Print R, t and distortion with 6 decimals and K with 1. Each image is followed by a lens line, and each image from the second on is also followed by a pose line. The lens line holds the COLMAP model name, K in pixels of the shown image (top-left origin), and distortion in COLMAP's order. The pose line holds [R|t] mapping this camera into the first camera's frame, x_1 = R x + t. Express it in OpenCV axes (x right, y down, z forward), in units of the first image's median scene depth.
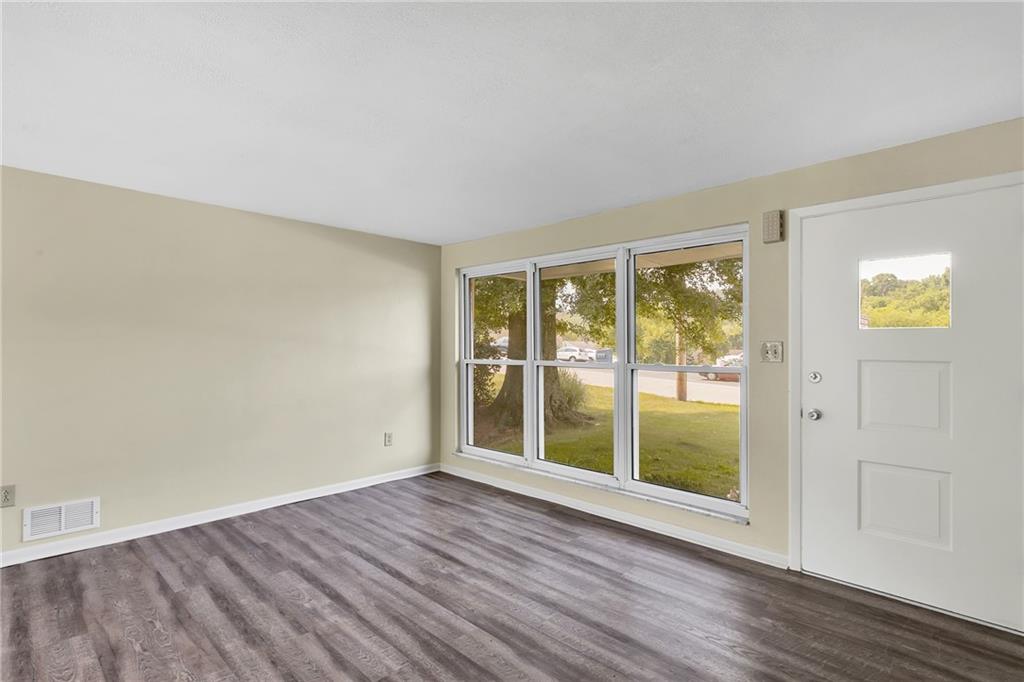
lens RADIAL K [[490.8, 0, 513.5], [0, 490.8, 345.6], [0, 0, 1]] dist [0.003107, 0.000612]
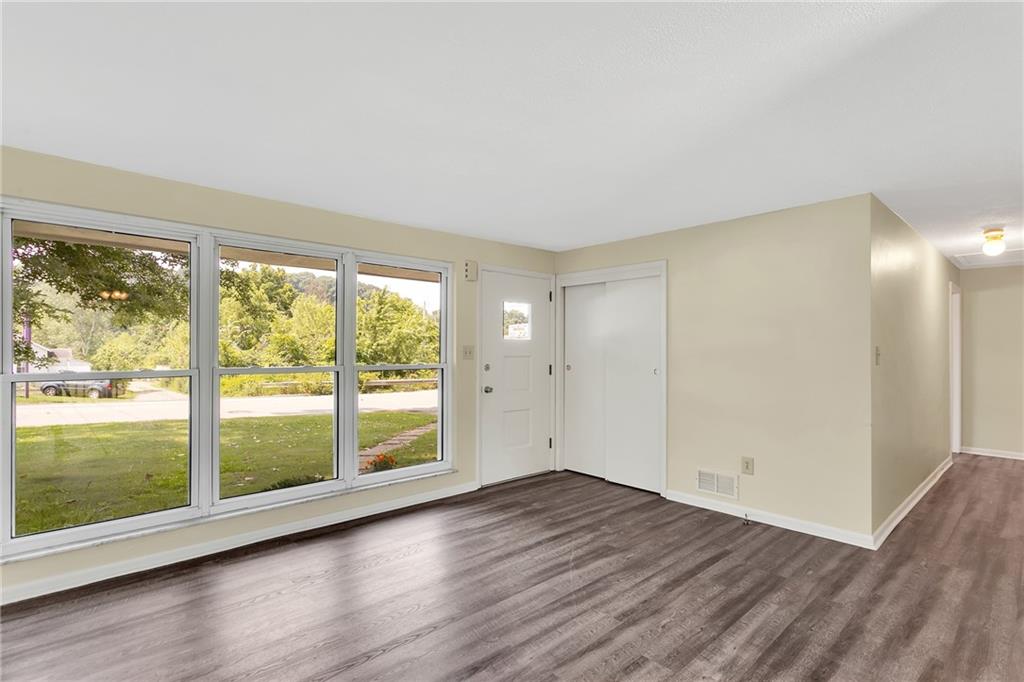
lens RADIAL K [[490.8, 0, 513.5], [0, 490.8, 345.6], [0, 0, 1]] dist [0.003107, 0.000612]
pose [[0.068557, 0.007704, 0.997617, -1.008631], [-0.003178, 0.999967, -0.007504, 0.010258], [-0.997642, -0.002656, 0.068579, 0.792642]]
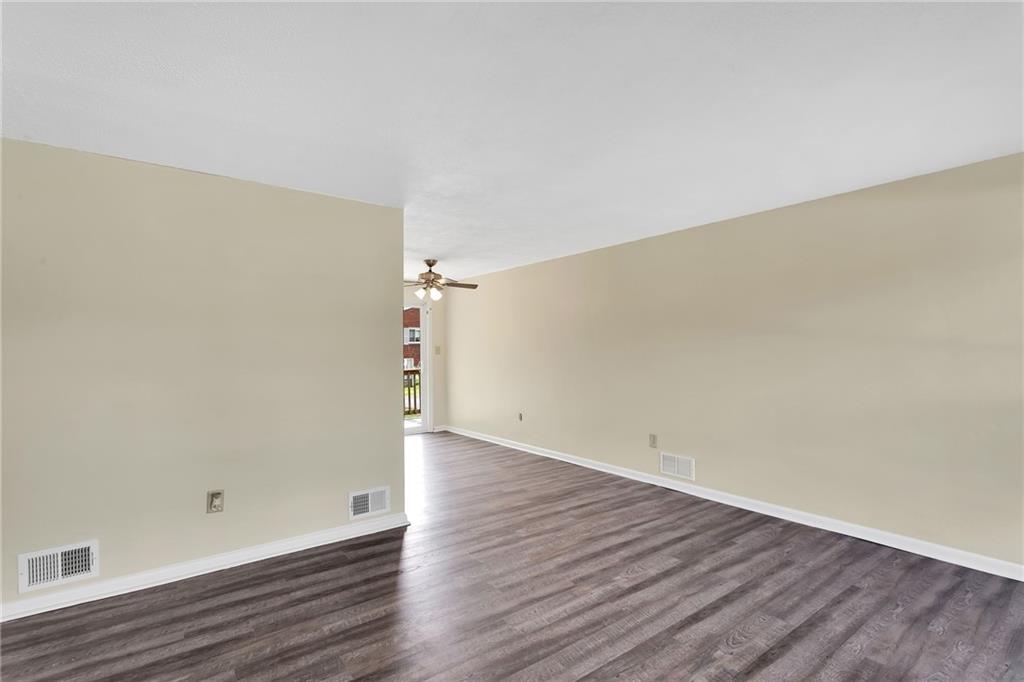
lens RADIAL K [[502.1, 0, 512.0], [0, 502.1, 341.0], [0, 0, 1]] dist [0.001984, 0.000050]
pose [[-0.164965, -0.015034, -0.986185, 0.633826], [0.010265, 0.999803, -0.016959, 0.013884], [0.986246, -0.012921, -0.164778, 0.828319]]
